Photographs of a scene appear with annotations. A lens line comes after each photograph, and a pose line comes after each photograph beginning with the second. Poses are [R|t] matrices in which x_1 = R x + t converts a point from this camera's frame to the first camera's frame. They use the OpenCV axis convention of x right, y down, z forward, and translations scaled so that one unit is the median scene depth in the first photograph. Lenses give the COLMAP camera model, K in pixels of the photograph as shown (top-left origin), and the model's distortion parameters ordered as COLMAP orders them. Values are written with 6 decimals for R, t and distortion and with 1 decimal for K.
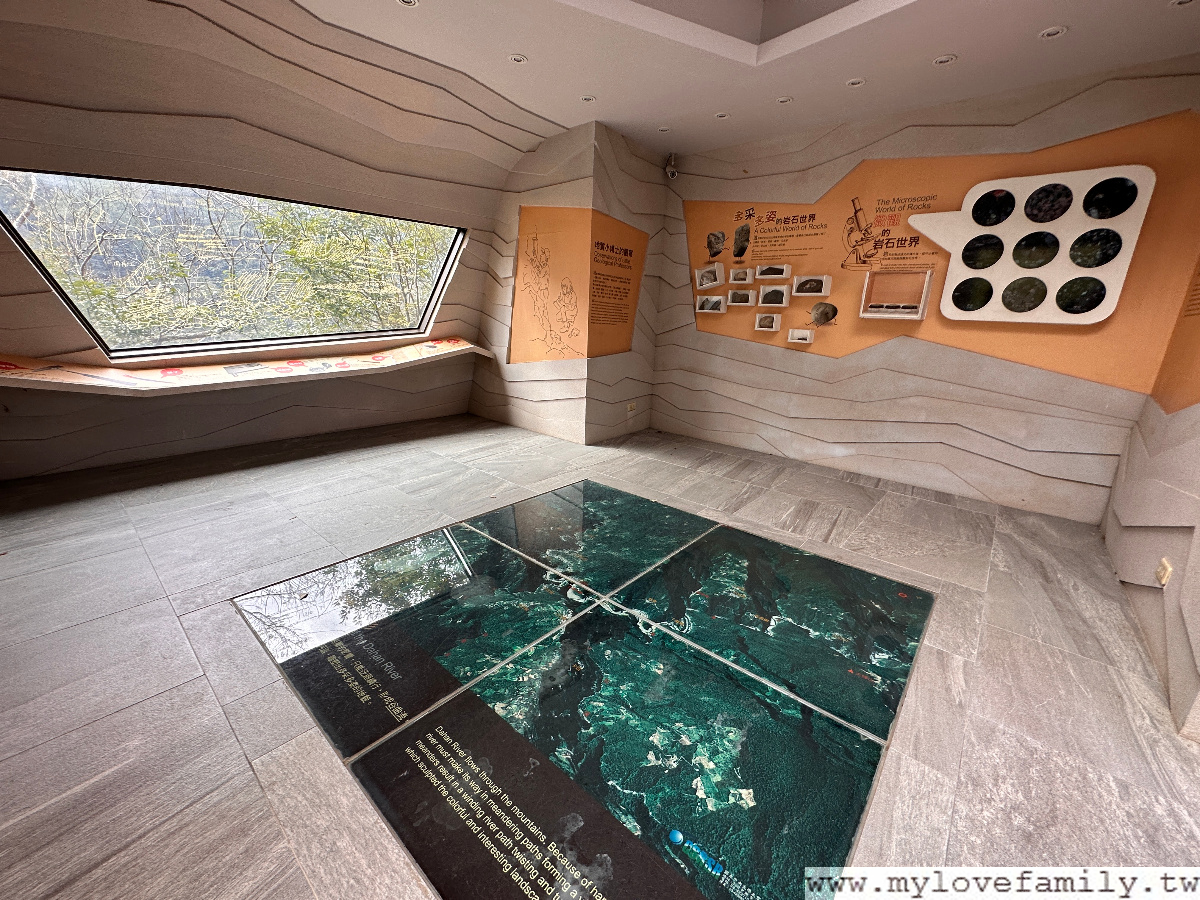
lens RADIAL K [[477.9, 0, 599.7], [0, 477.9, 446.8], [0, 0, 1]] dist [-0.001254, -0.000059]
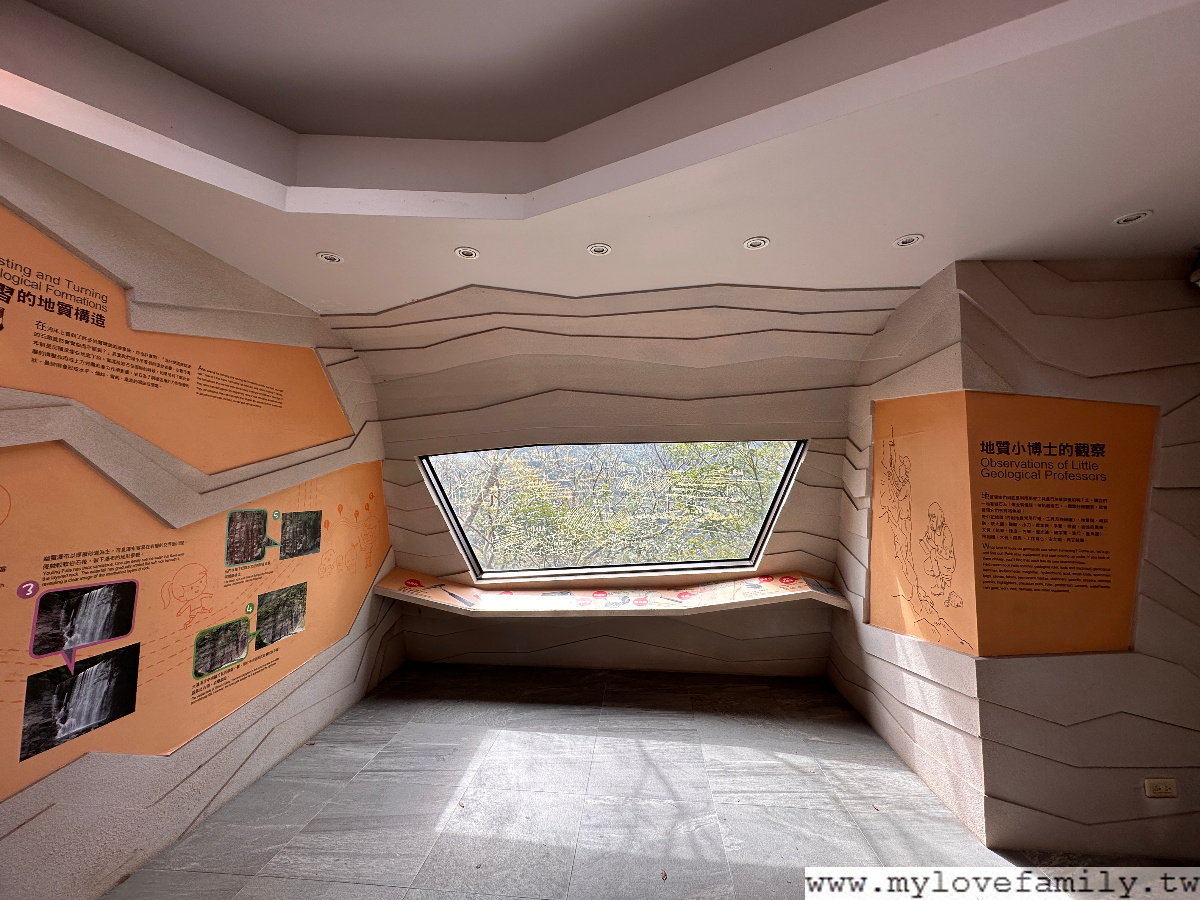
lens RADIAL K [[477.9, 0, 599.7], [0, 477.9, 452.2], [0, 0, 1]] dist [-0.001254, -0.000059]
pose [[0.591015, -0.097511, -0.800745, 0.175271], [-0.203312, 0.942613, -0.264848, -0.188740], [0.780618, 0.319331, 0.537274, 0.375425]]
